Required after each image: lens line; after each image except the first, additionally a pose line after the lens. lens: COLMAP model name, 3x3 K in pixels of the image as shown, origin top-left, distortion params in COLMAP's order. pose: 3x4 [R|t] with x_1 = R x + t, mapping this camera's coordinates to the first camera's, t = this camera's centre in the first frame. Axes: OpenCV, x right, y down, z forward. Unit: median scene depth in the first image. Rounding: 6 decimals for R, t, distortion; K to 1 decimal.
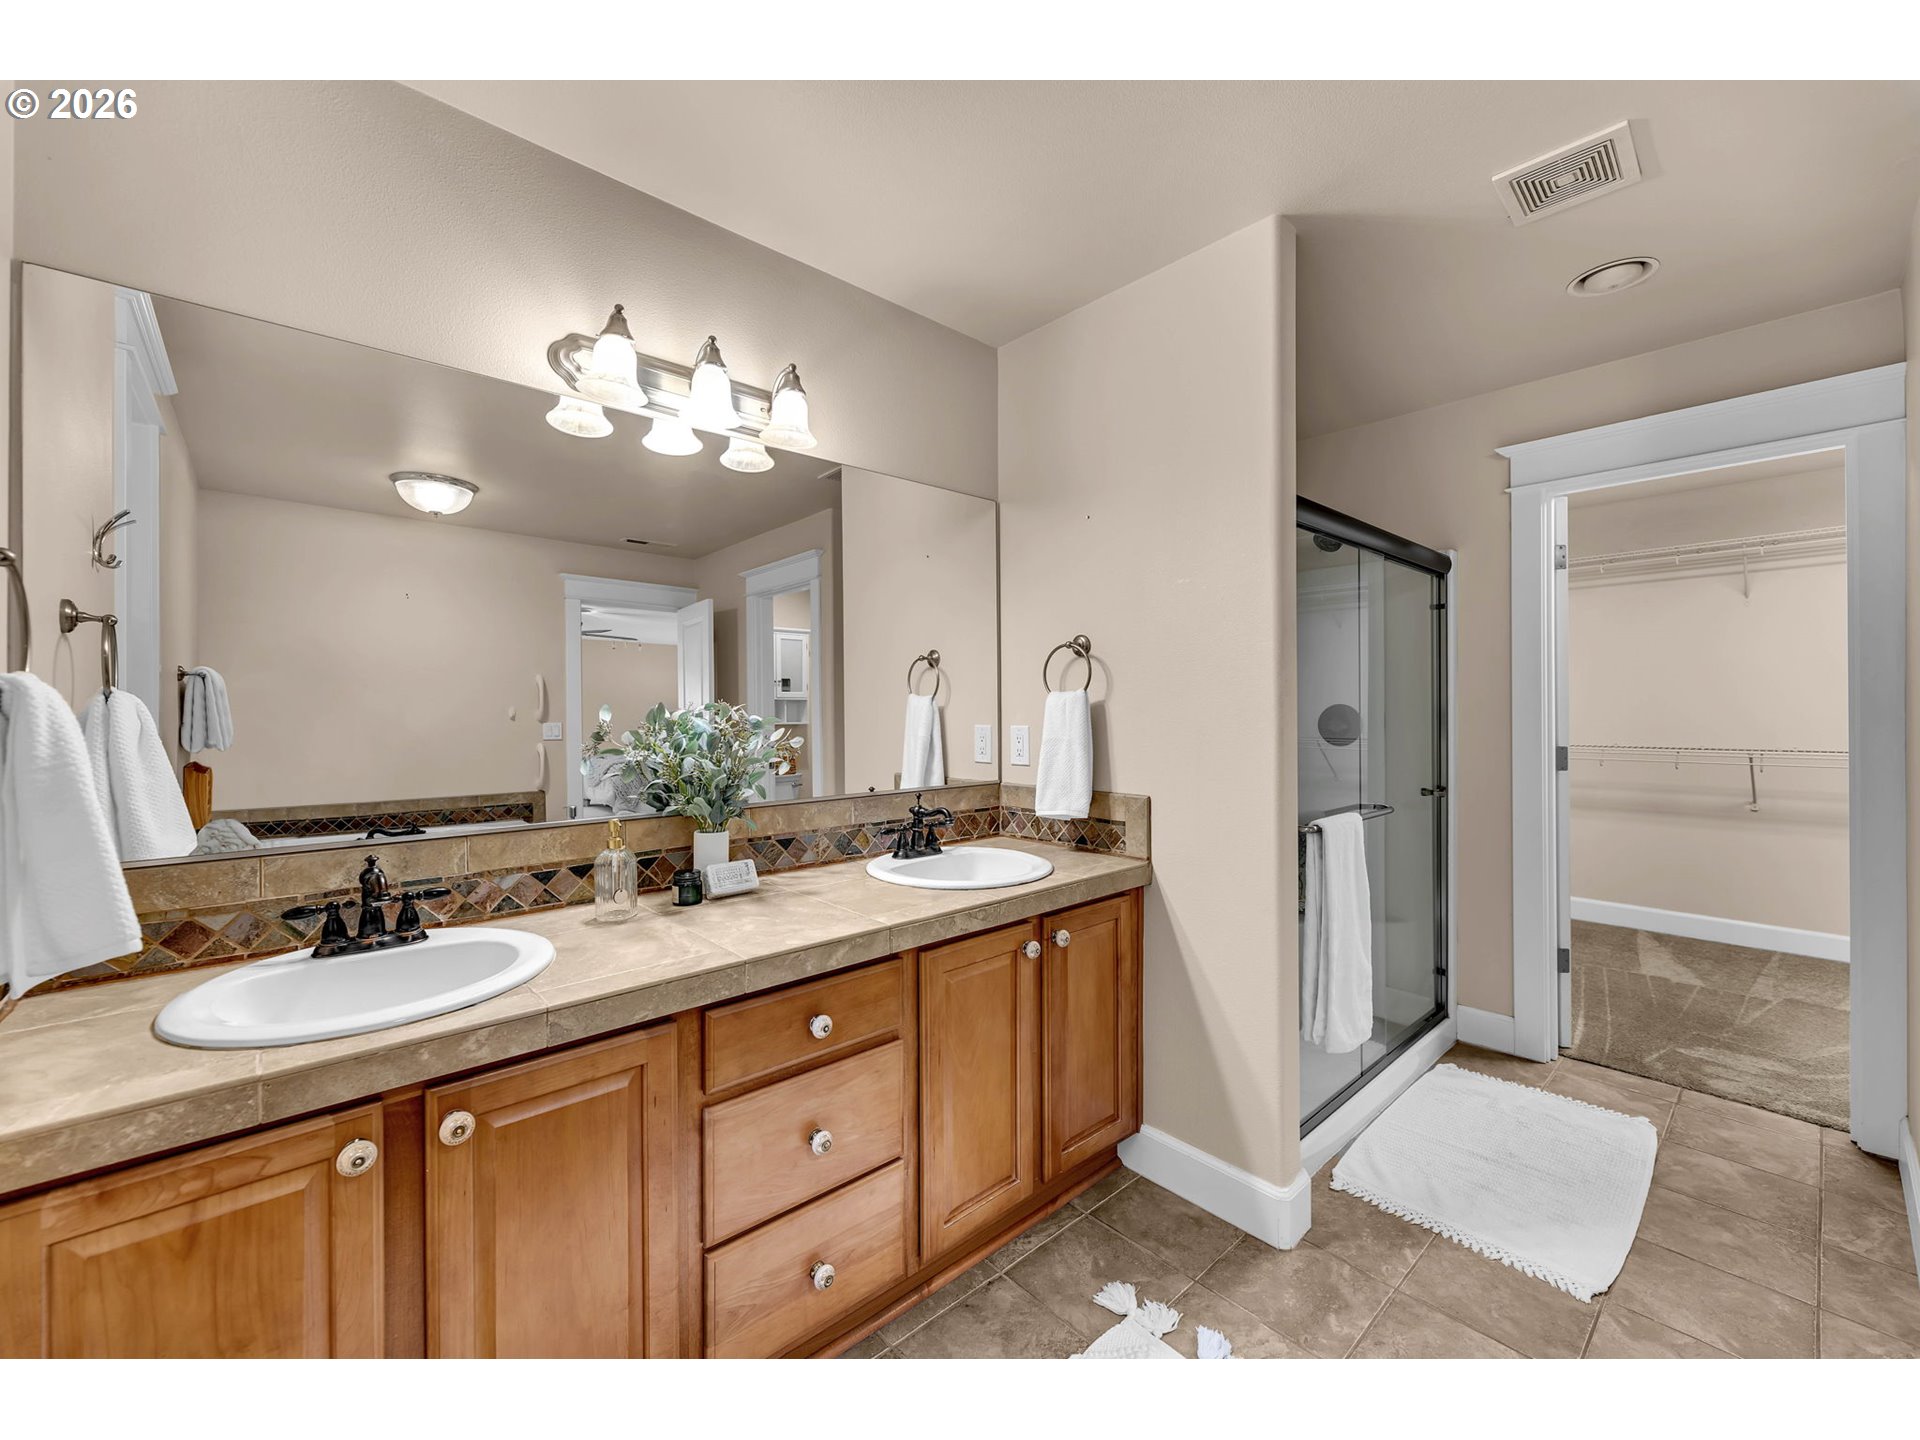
lens RADIAL K [[773.4, 0, 958.1], [0, 773.4, 716.2], [0, 0, 1]] dist [0.007903, 0.000216]
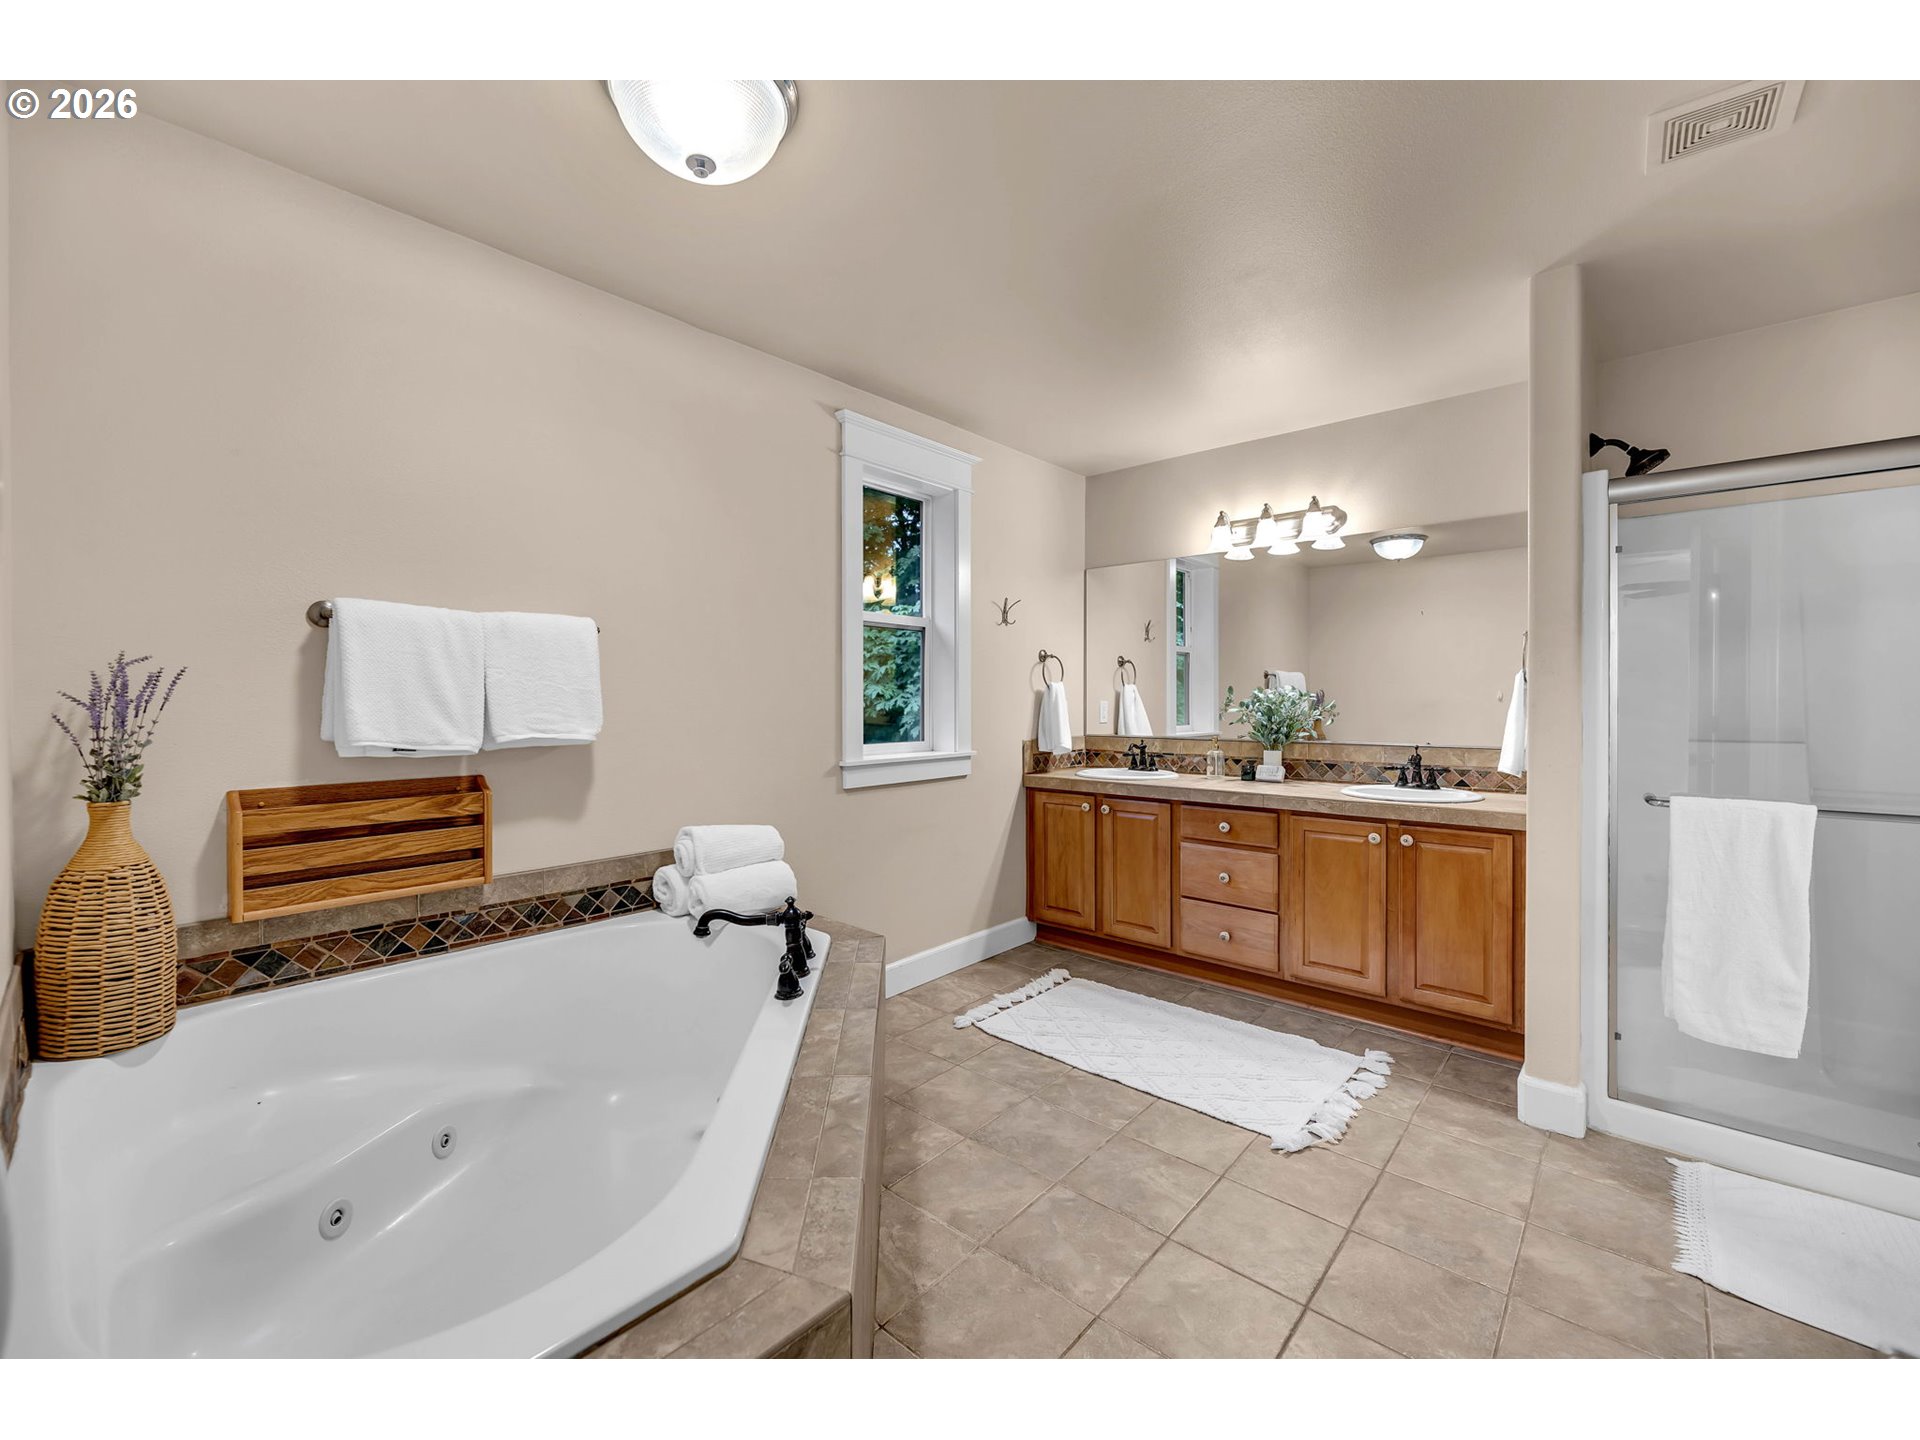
lens RADIAL K [[773.4, 0, 959.8], [0, 773.4, 708.0], [0, 0, 1]] dist [0.007903, 0.000216]
pose [[0.122195, 0.015376, -0.992387, 1.670597], [-0.008278, 0.999861, 0.014473, 0.016635], [0.992472, 0.006447, 0.122305, -0.050931]]
